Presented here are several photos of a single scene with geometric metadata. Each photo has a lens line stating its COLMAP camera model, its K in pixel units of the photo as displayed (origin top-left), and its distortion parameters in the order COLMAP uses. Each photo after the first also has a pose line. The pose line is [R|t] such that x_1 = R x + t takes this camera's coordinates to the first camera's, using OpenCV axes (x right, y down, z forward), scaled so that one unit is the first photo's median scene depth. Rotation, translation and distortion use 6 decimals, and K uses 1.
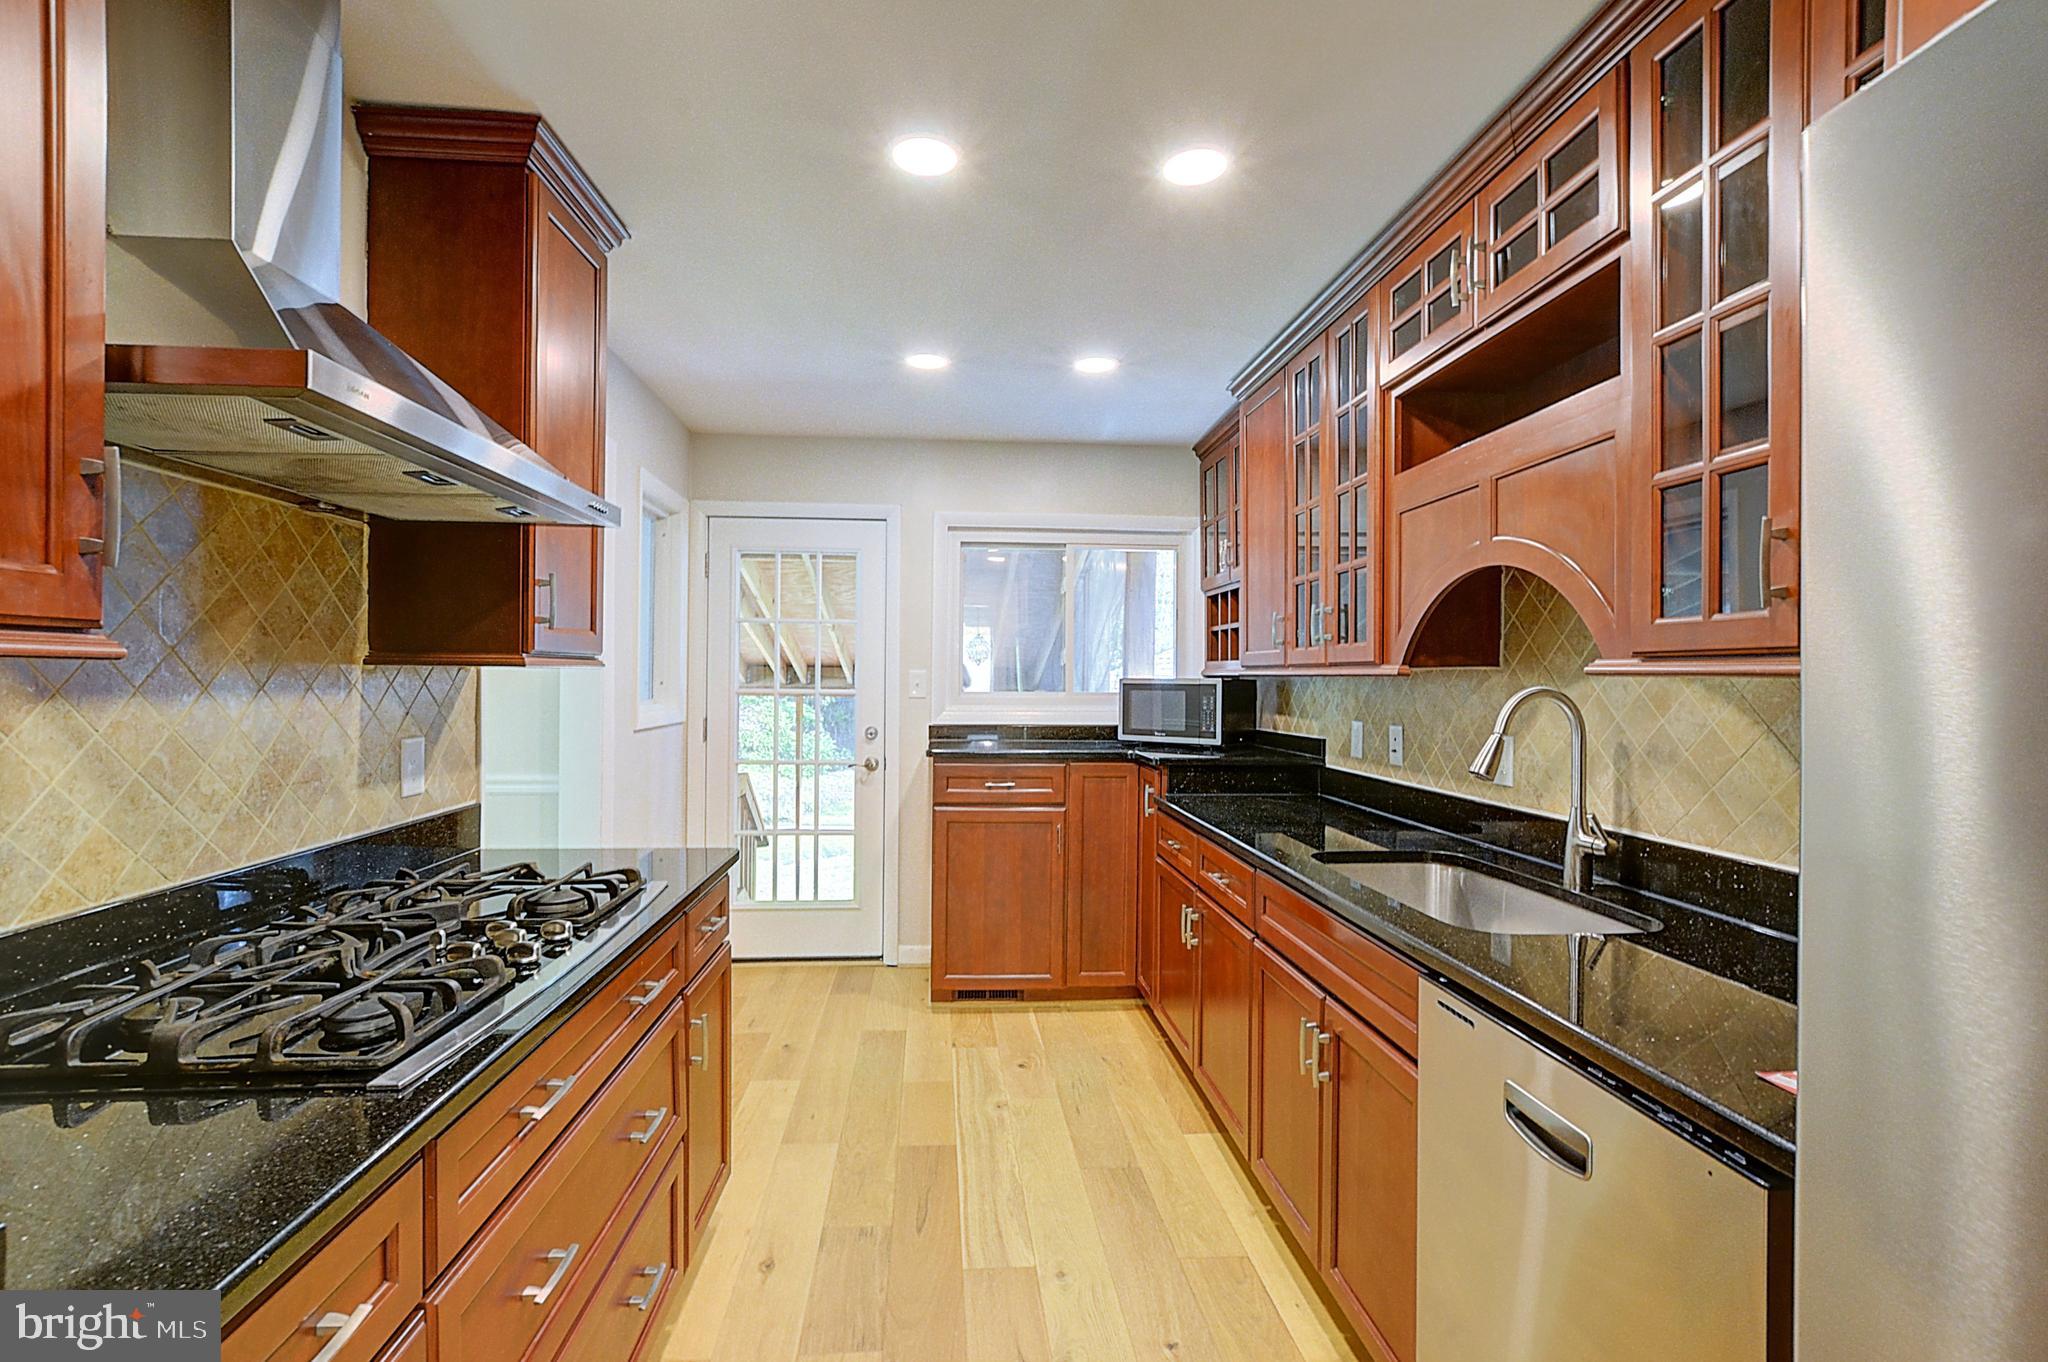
lens RADIAL K [[937.9, 0, 1005.8], [0, 937.9, 676.2], [0, 0, 1]] dist [-0.000233, 0.000220]
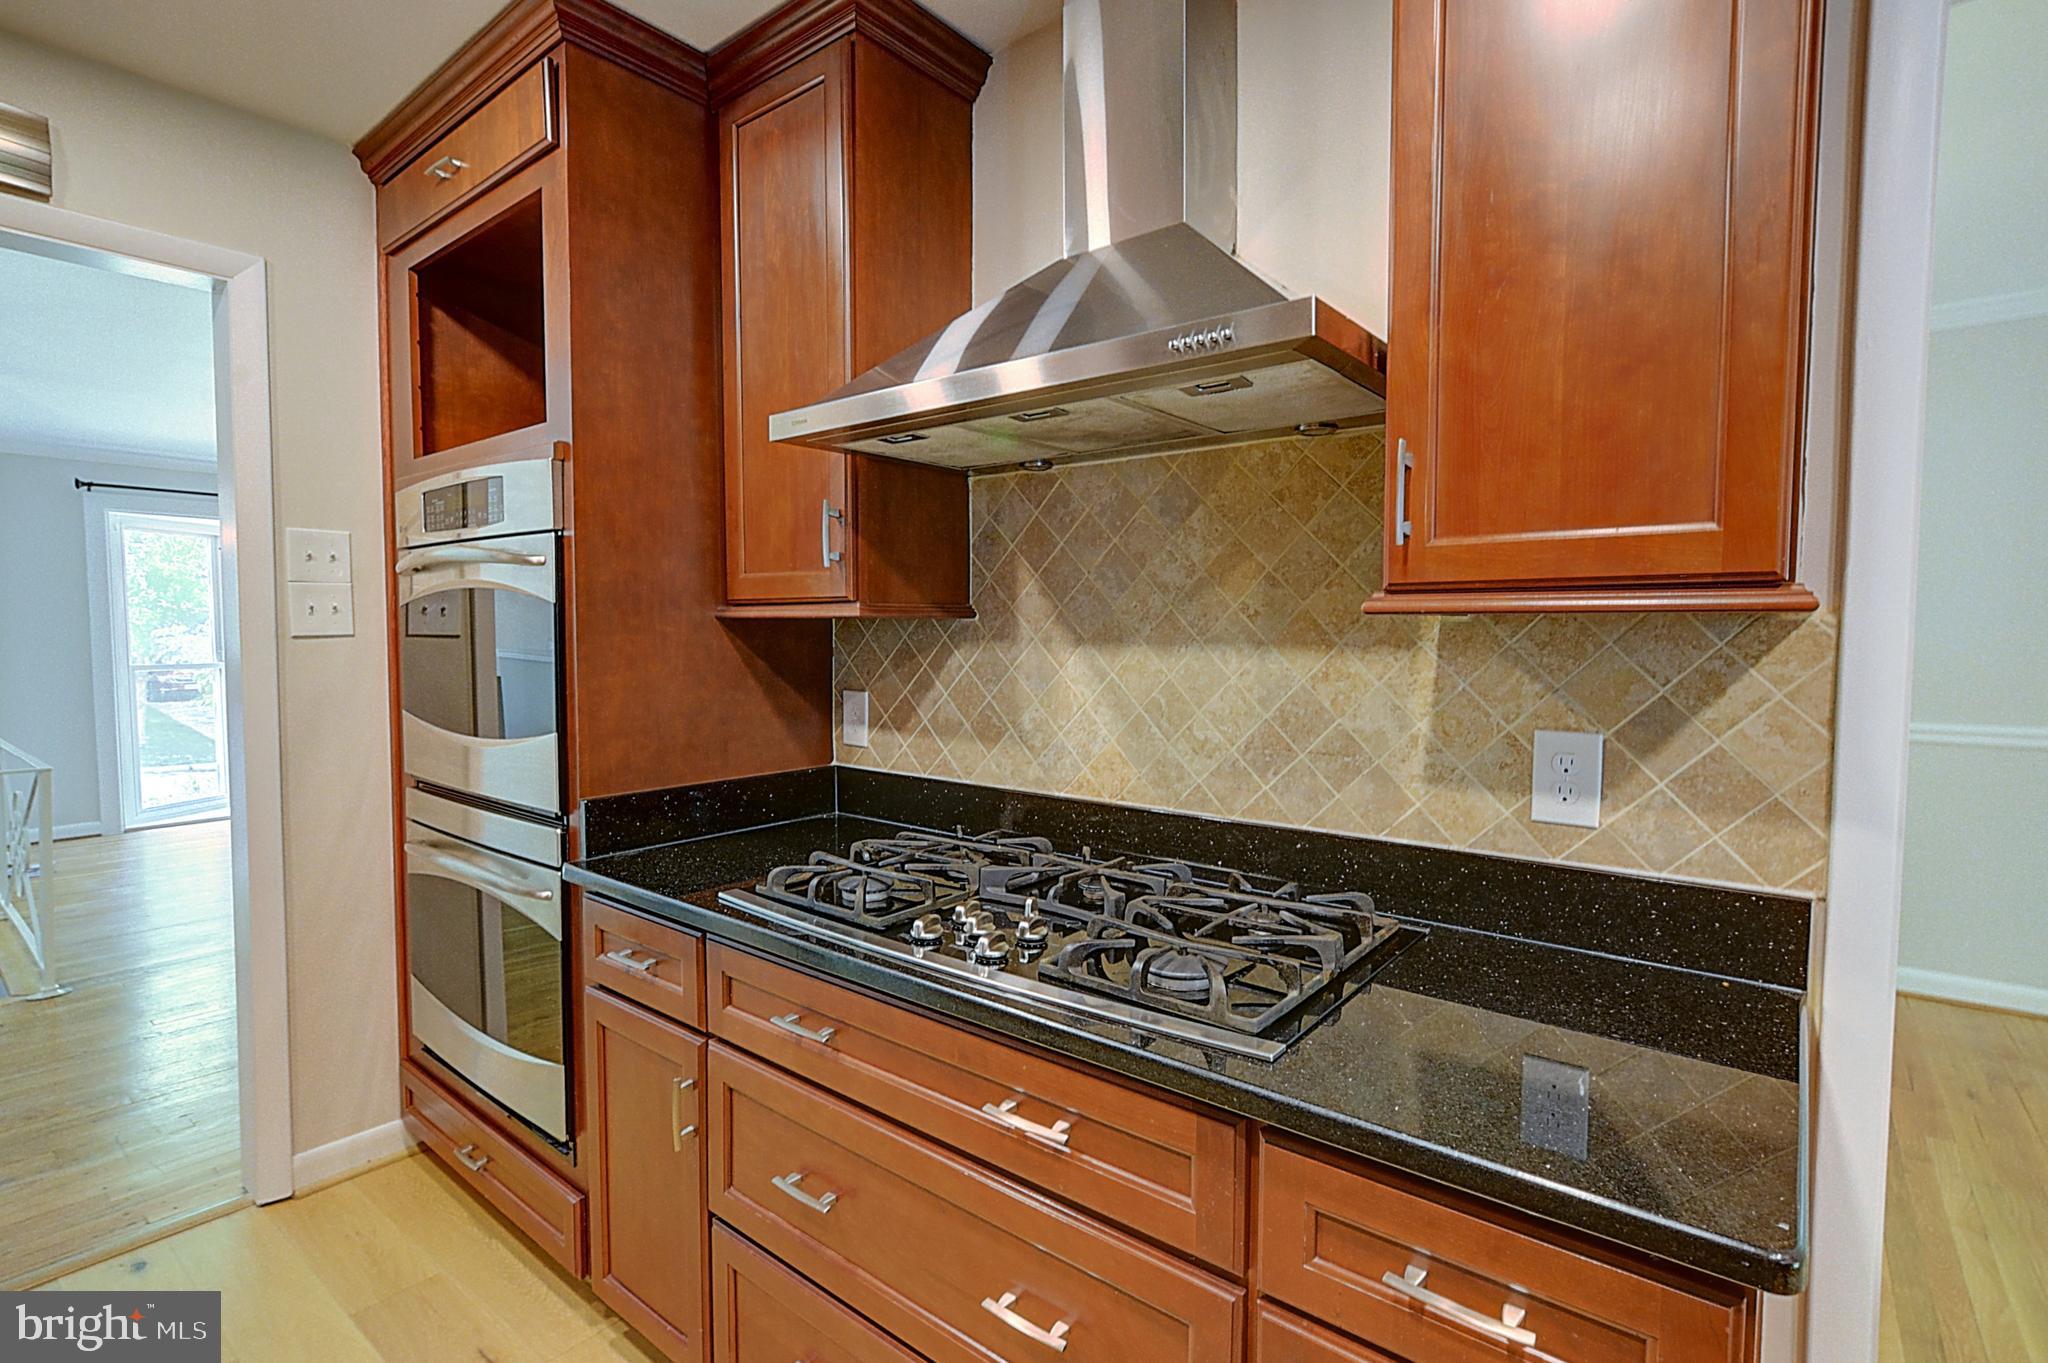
lens RADIAL K [[937.9, 0, 1005.8], [0, 937.9, 676.7], [0, 0, 1]] dist [-0.000233, 0.000220]
pose [[-0.683622, 0.031188, -0.729170, 0.091729], [-0.005456, 0.998840, 0.047838, 0.003364], [0.729816, 0.036681, -0.682659, 1.611221]]
